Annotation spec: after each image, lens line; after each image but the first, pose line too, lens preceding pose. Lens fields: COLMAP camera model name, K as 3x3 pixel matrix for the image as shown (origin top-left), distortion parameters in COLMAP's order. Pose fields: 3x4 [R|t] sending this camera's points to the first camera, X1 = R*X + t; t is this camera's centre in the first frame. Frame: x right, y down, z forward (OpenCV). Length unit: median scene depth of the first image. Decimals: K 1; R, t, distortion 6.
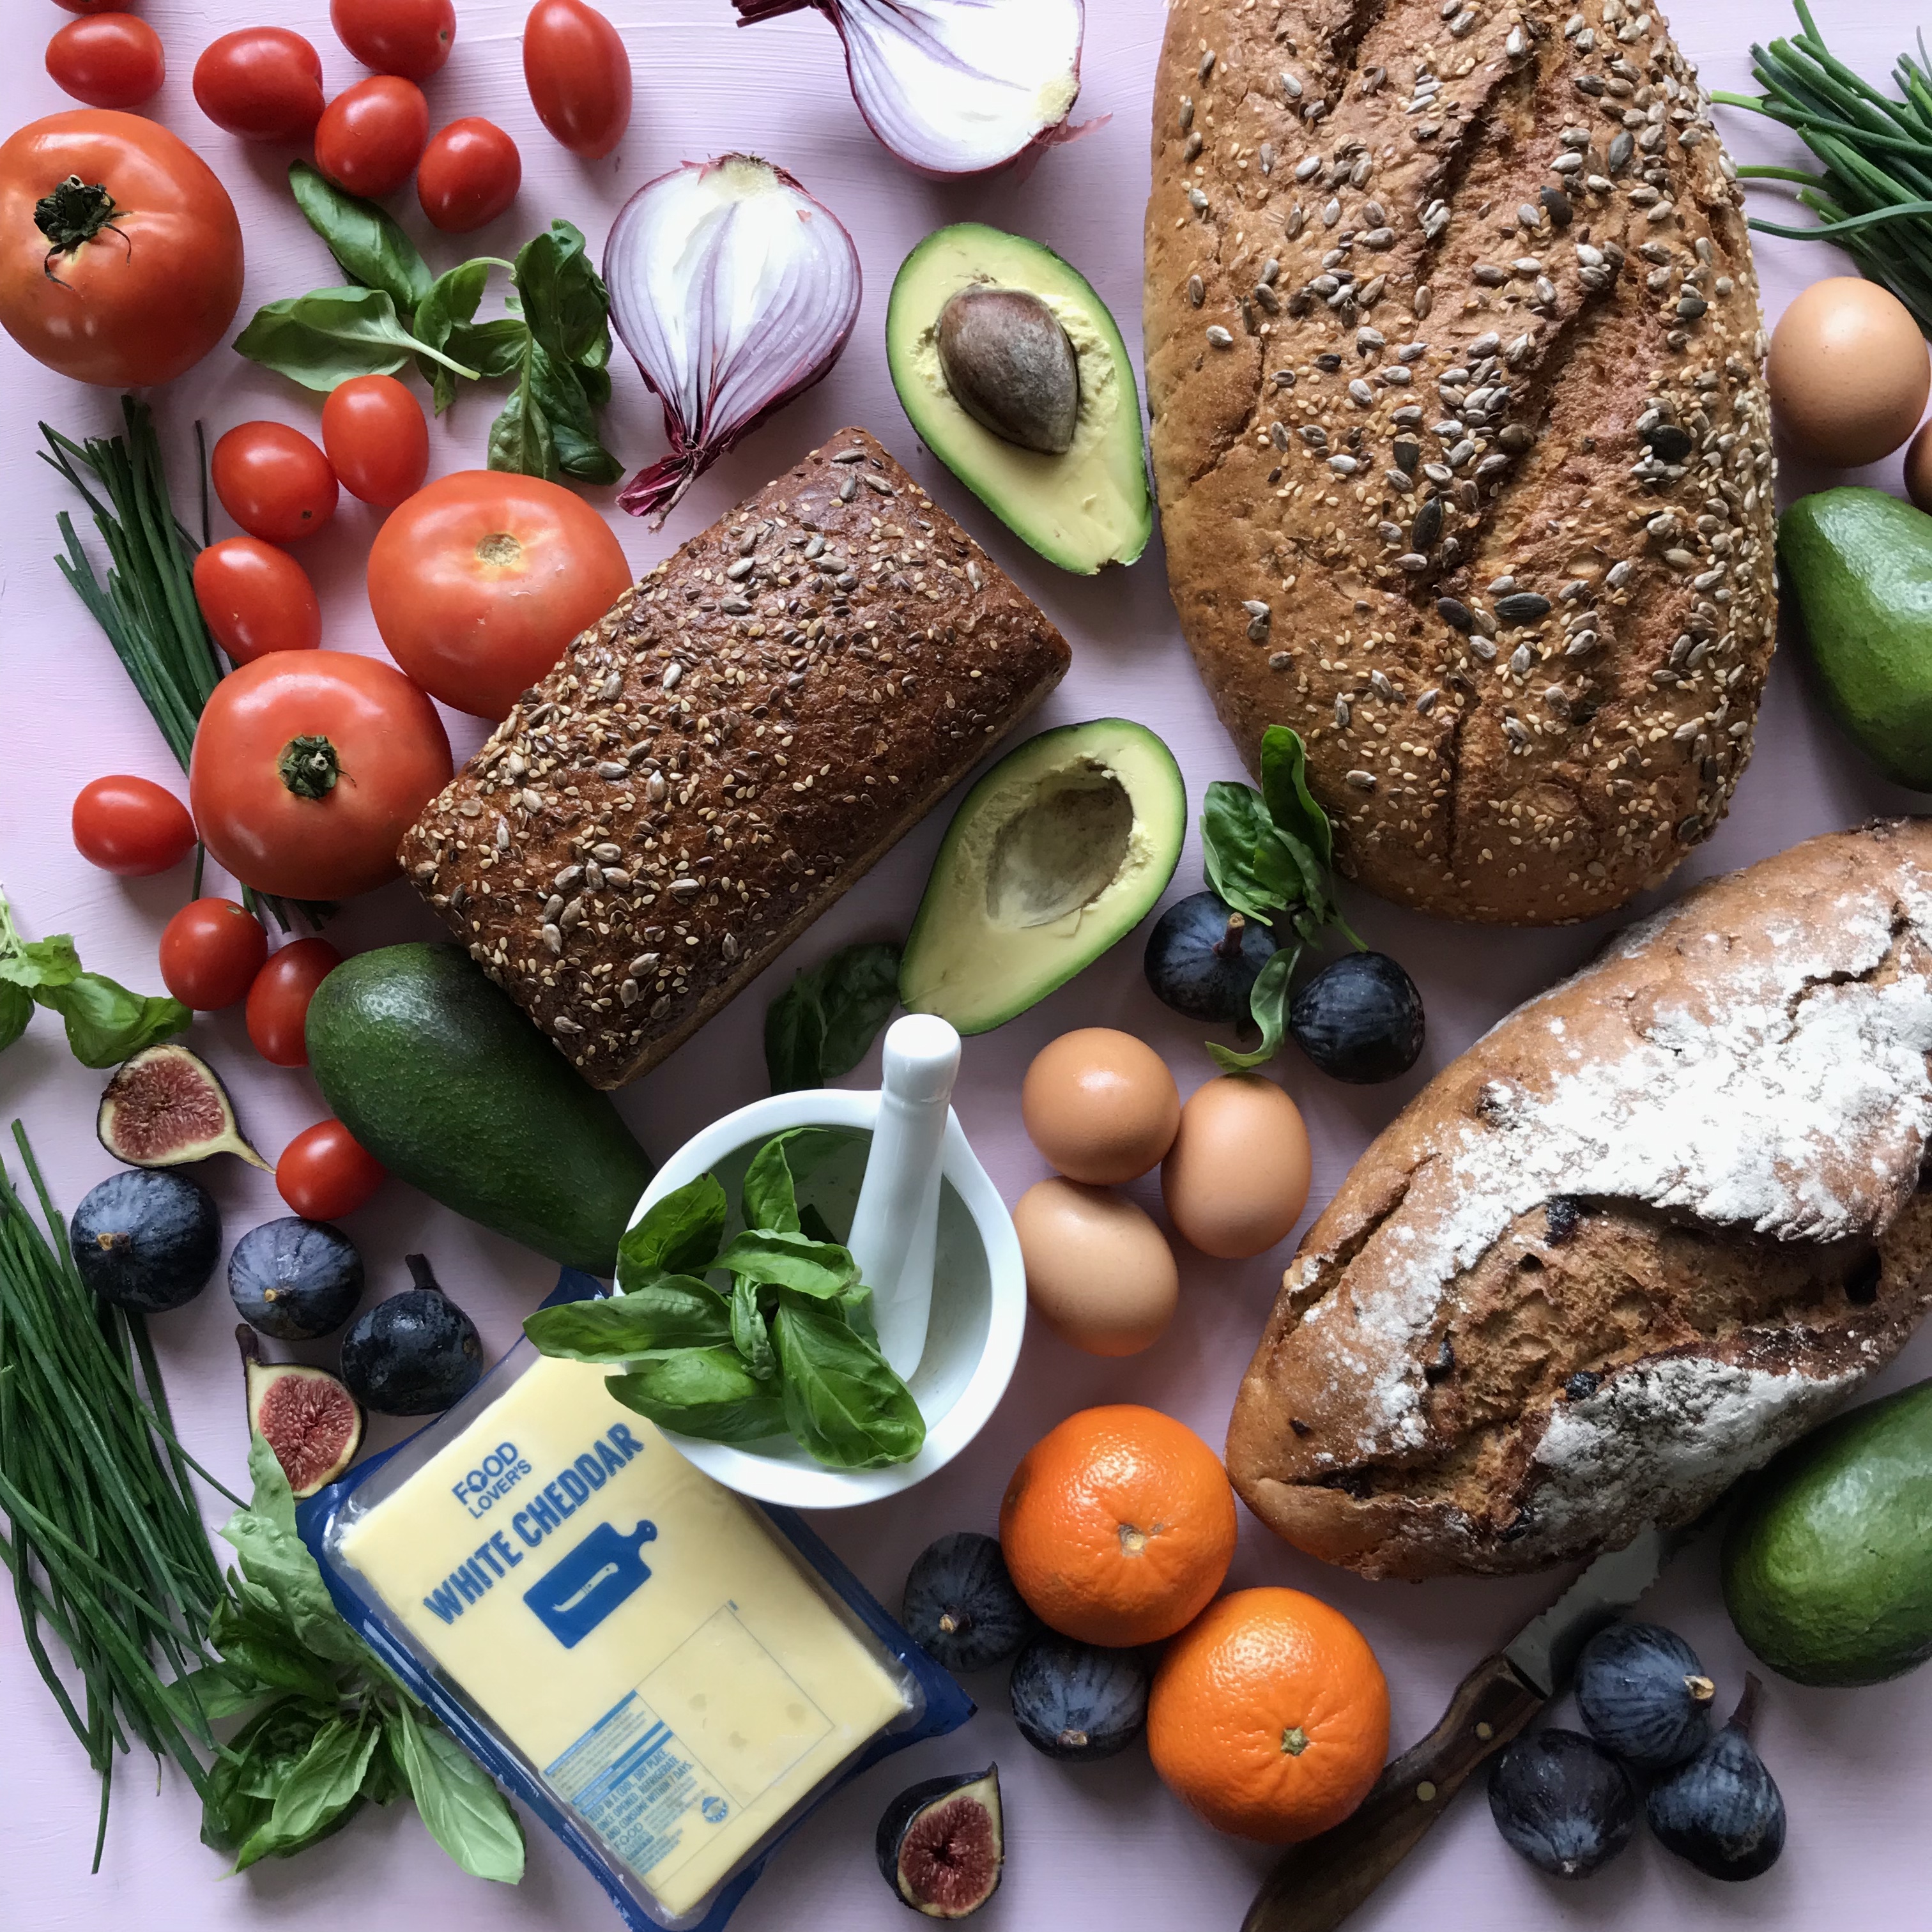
lens RADIAL K [[2051.8, 0, 978.1], [0, 2051.8, 961.6], [0, 0, 1]] dist [0.099204, -0.315346]
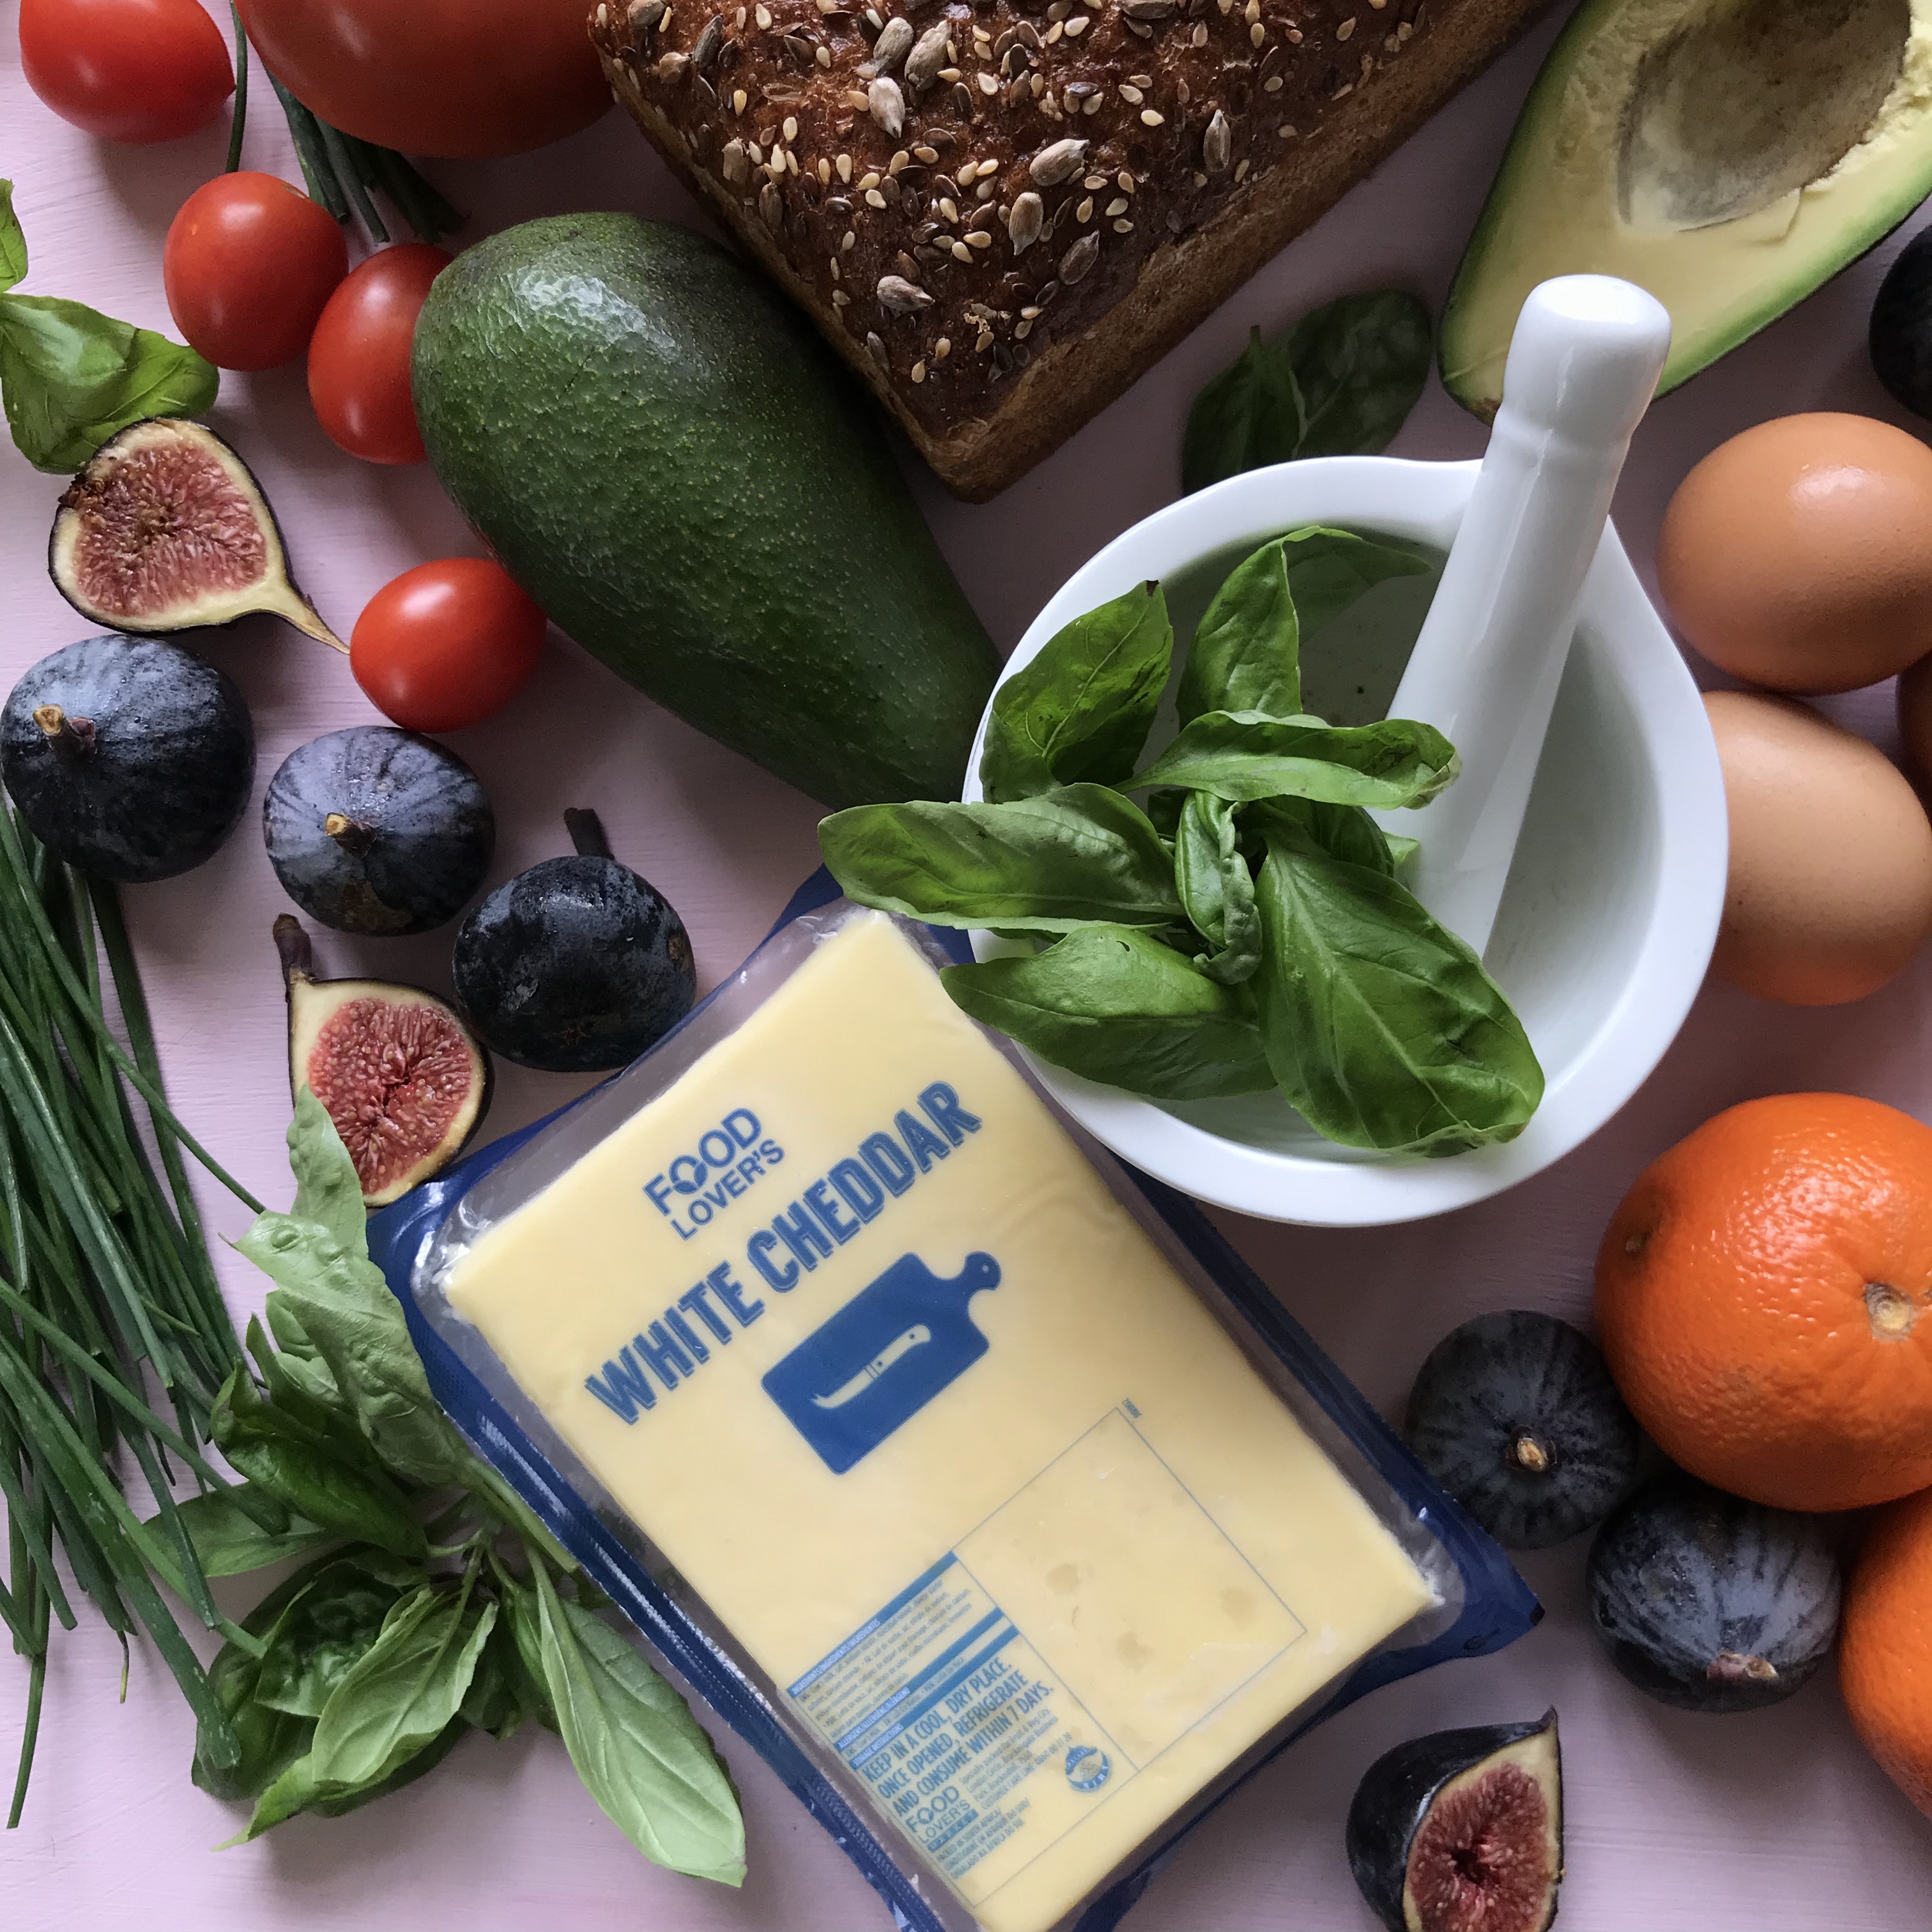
lens RADIAL K [[2129.5, 0, 979.5], [0, 2129.5, 964.0], [0, 0, 1]] dist [0.096946, -0.362516]
pose [[0.998930, 0.034771, -0.030506, -0.148911], [-0.034171, 0.999216, 0.019975, 0.182492], [0.031177, -0.018911, 0.999335, 0.423242]]
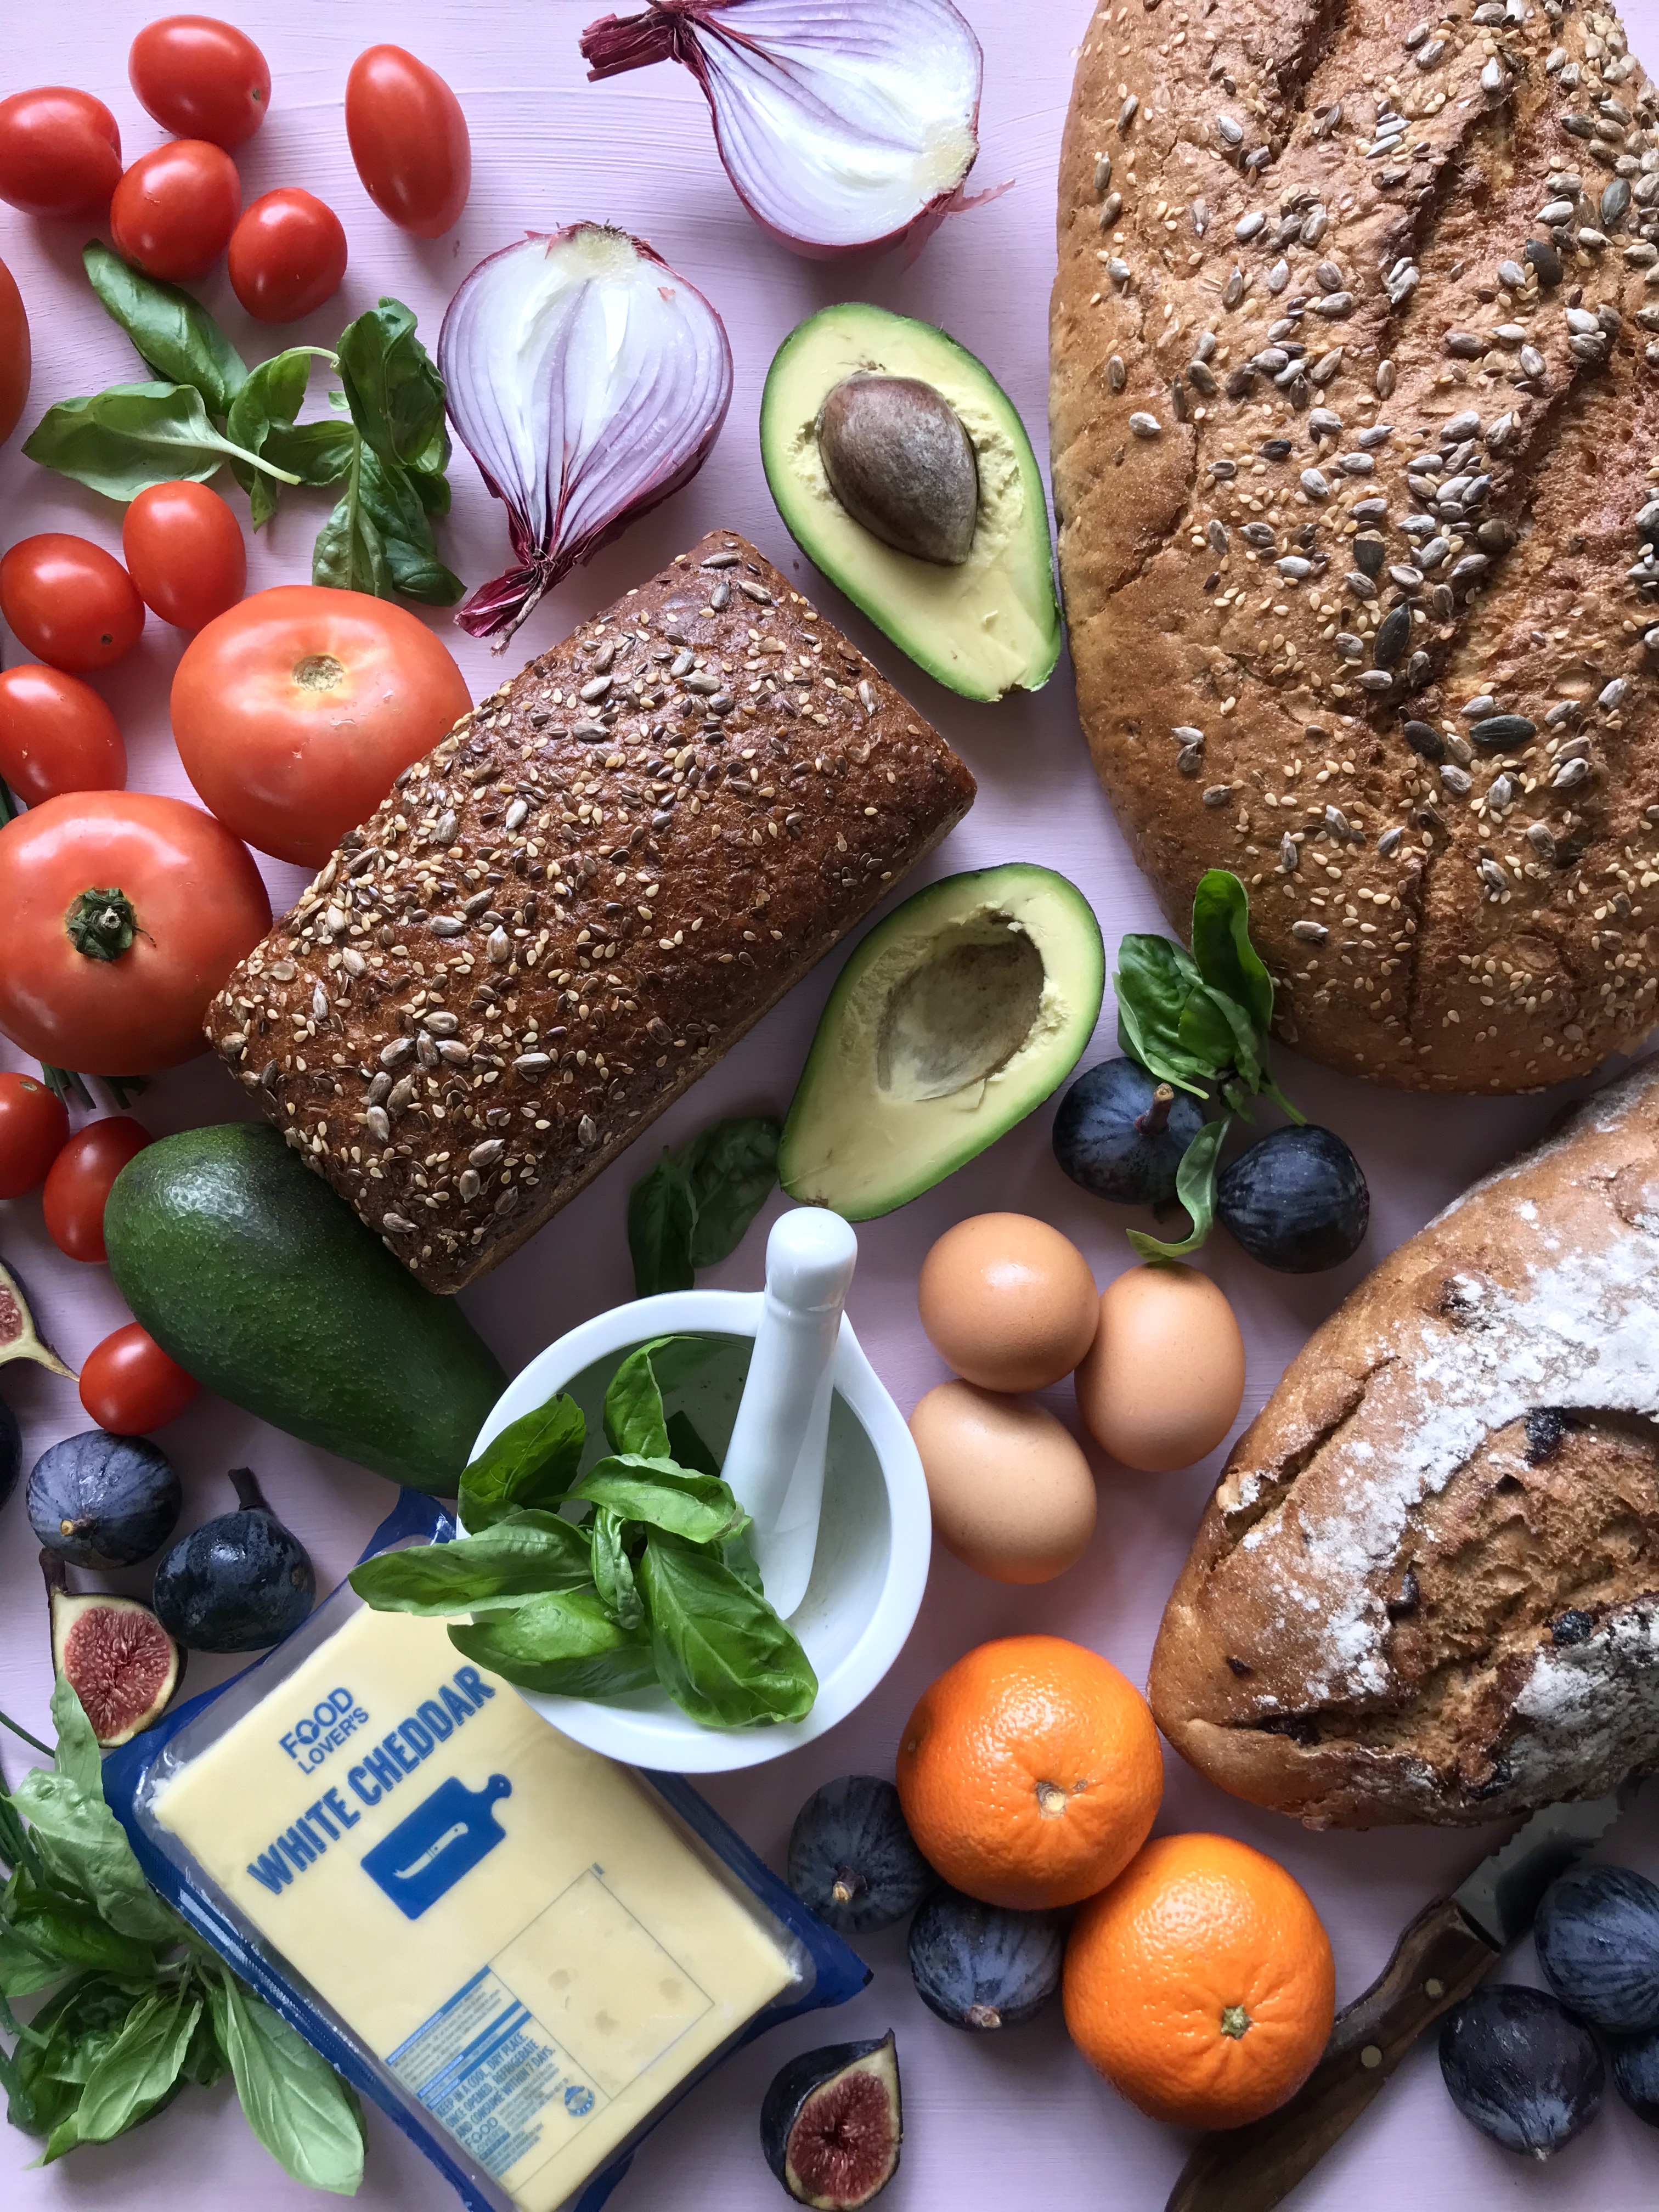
lens RADIAL K [[1792.0, 0, 833.5], [0, 1792.0, 1108.1], [0, 0, 1]] dist [0.005329, -0.007321]
pose [[0.999901, -0.006726, 0.012354, -0.025471], [0.006586, 0.999914, 0.011305, -0.023117], [-0.012429, -0.011222, 0.999860, 0.237674]]
